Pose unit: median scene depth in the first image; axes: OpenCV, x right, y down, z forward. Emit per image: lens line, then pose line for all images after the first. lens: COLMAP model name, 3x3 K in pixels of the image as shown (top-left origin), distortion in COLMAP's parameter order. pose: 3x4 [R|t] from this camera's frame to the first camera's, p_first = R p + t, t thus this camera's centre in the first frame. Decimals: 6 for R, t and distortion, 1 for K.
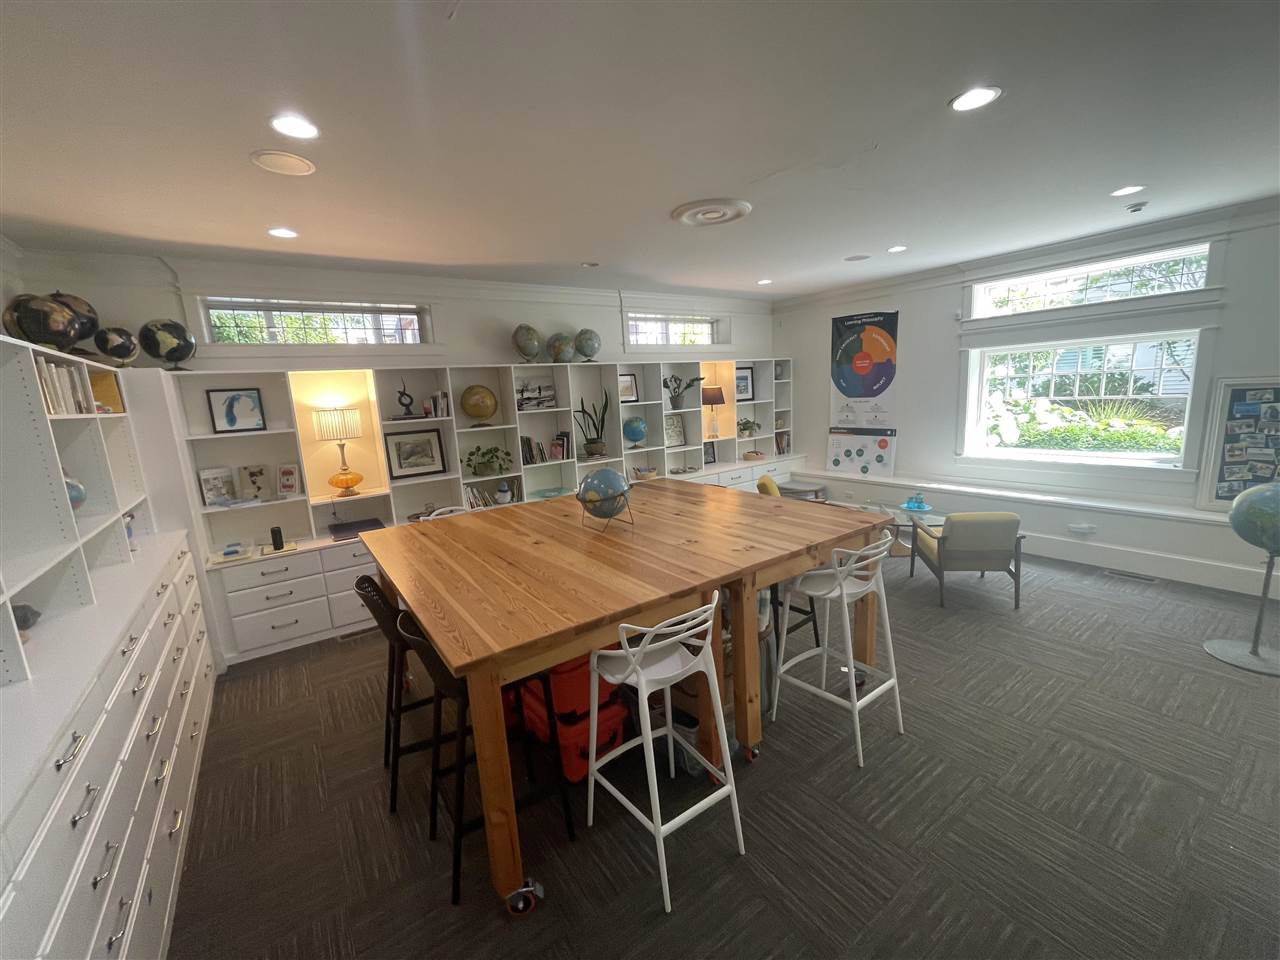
lens RADIAL K [[523.6, 0, 639.5], [0, 523.6, 486.8], [0, 0, 1]] dist [0.004877, -0.001461]
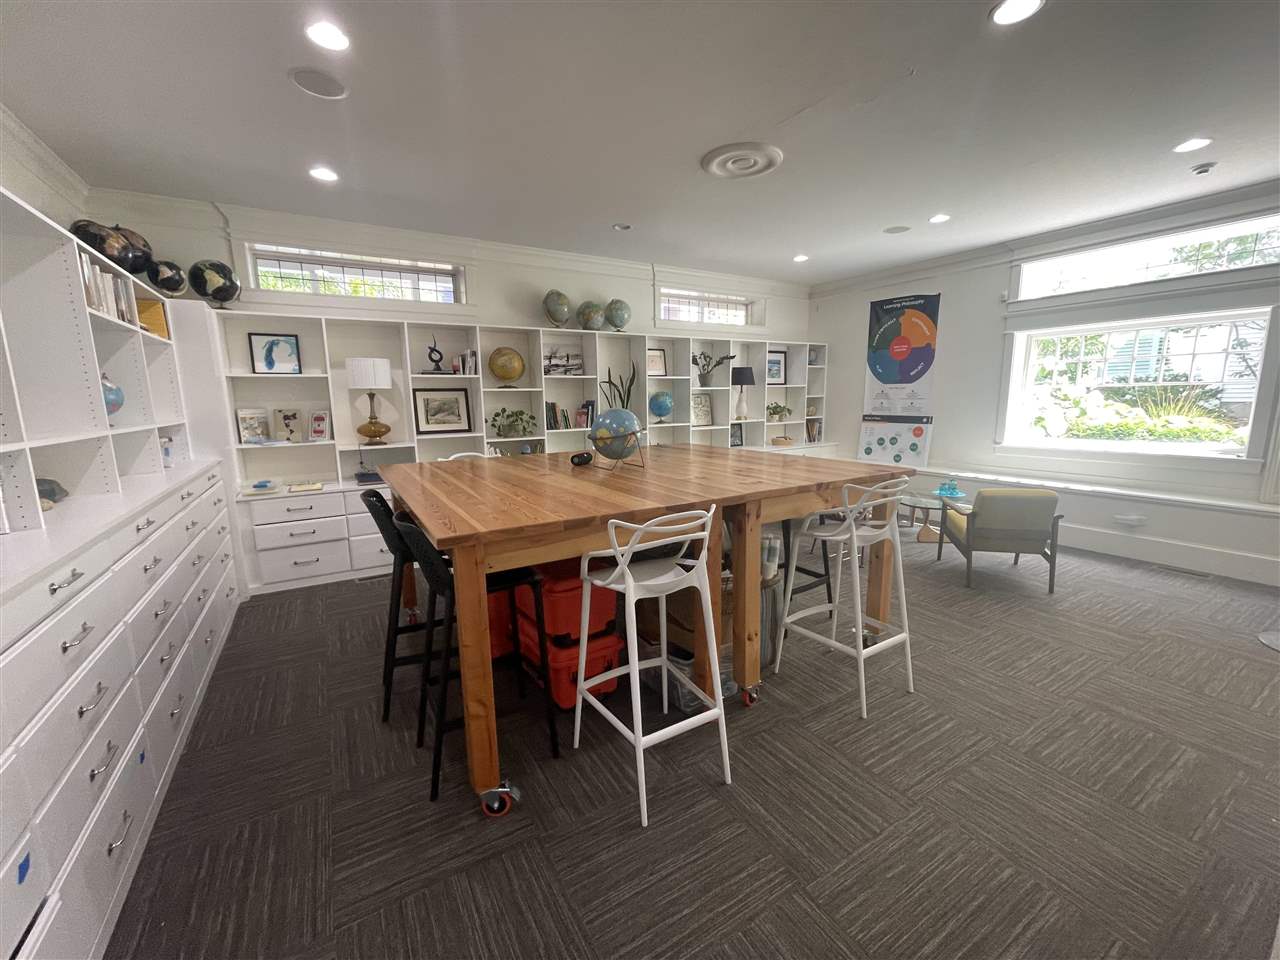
lens RADIAL K [[523.6, 0, 639.6], [0, 523.6, 485.3], [0, 0, 1]] dist [0.004877, -0.001461]
pose [[0.996533, 0.052931, -0.064189, 0.035931], [-0.053755, 0.998492, -0.011181, 0.092870], [0.063500, 0.014593, 0.997875, 0.011164]]
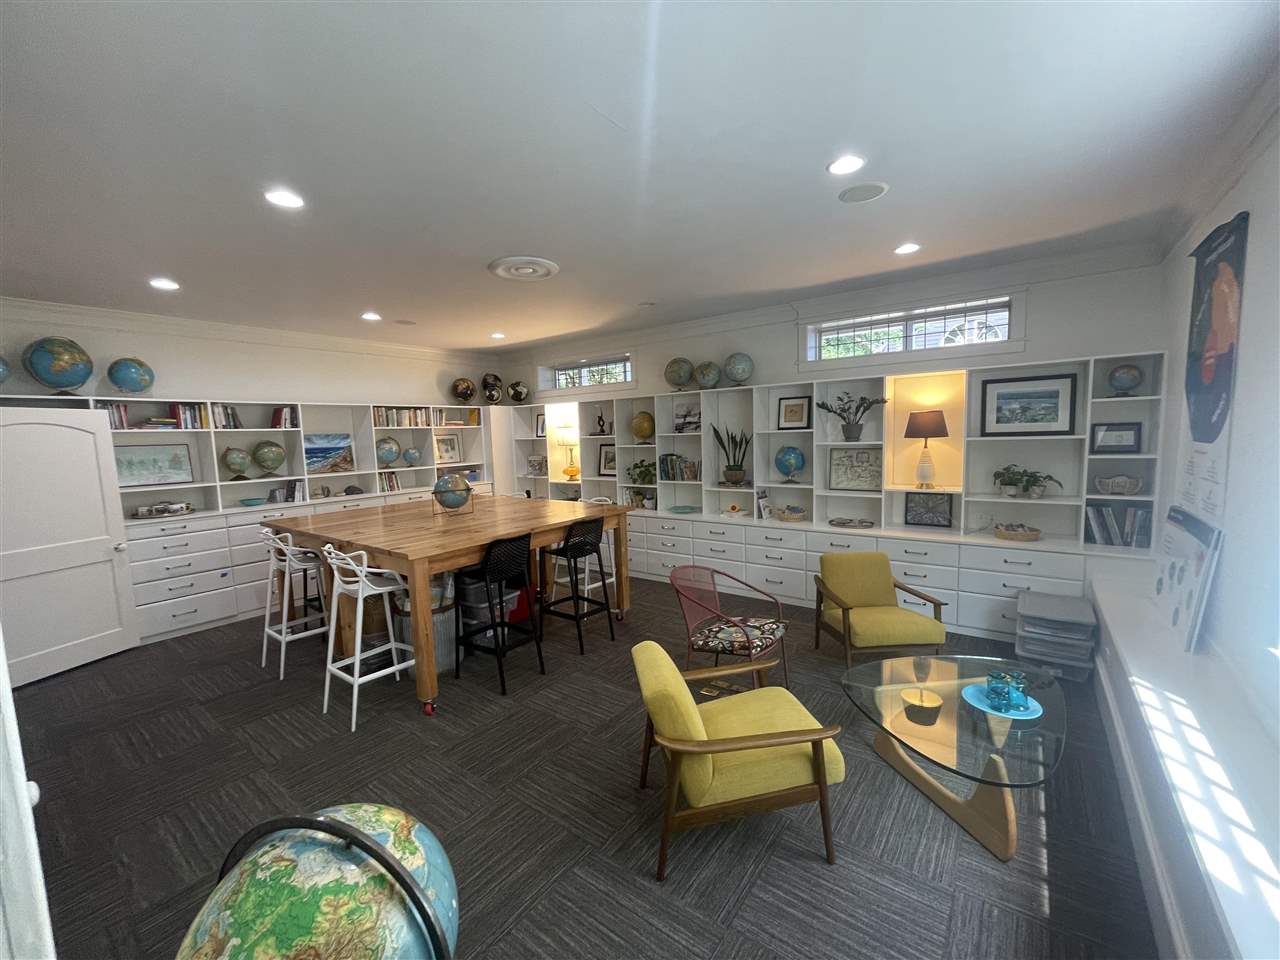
lens RADIAL K [[523.6, 0, 642.1], [0, 523.6, 483.8], [0, 0, 1]] dist [0.004877, -0.001461]
pose [[0.299936, 0.139369, -0.943724, 1.184218], [-0.160668, 0.982519, 0.094035, -0.186481], [0.940332, 0.123422, 0.317085, 0.818790]]
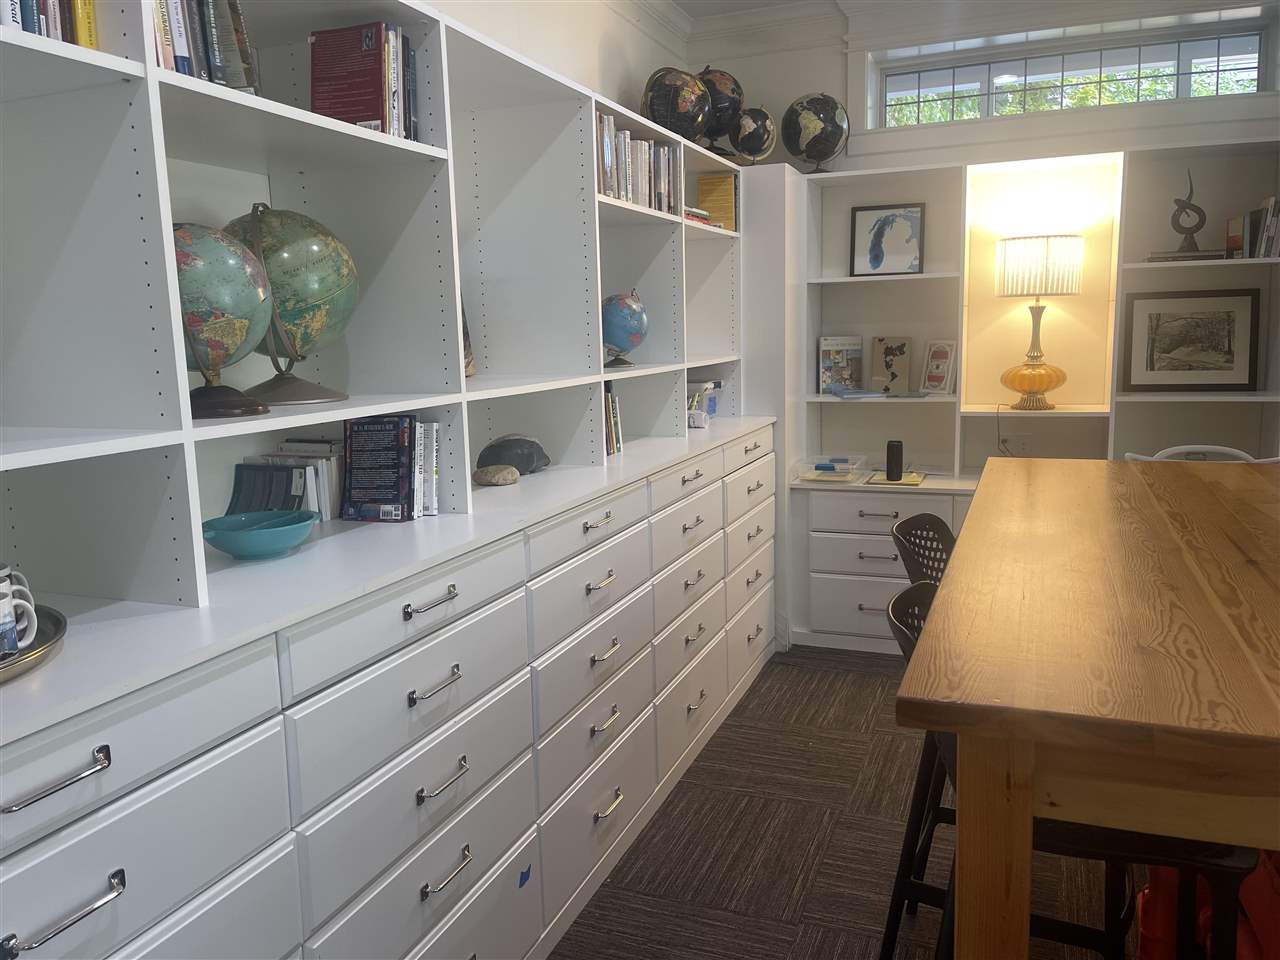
lens RADIAL K [[981.0, 0, 640.6], [0, 981.0, 479.0], [0, 0, 1]] dist [0.042112, -0.017803]
pose [[0.550160, 0.172451, -0.817059, 0.046743], [-0.158408, 0.982230, 0.100650, 0.055558], [0.819897, 0.074055, 0.567701, 0.162743]]
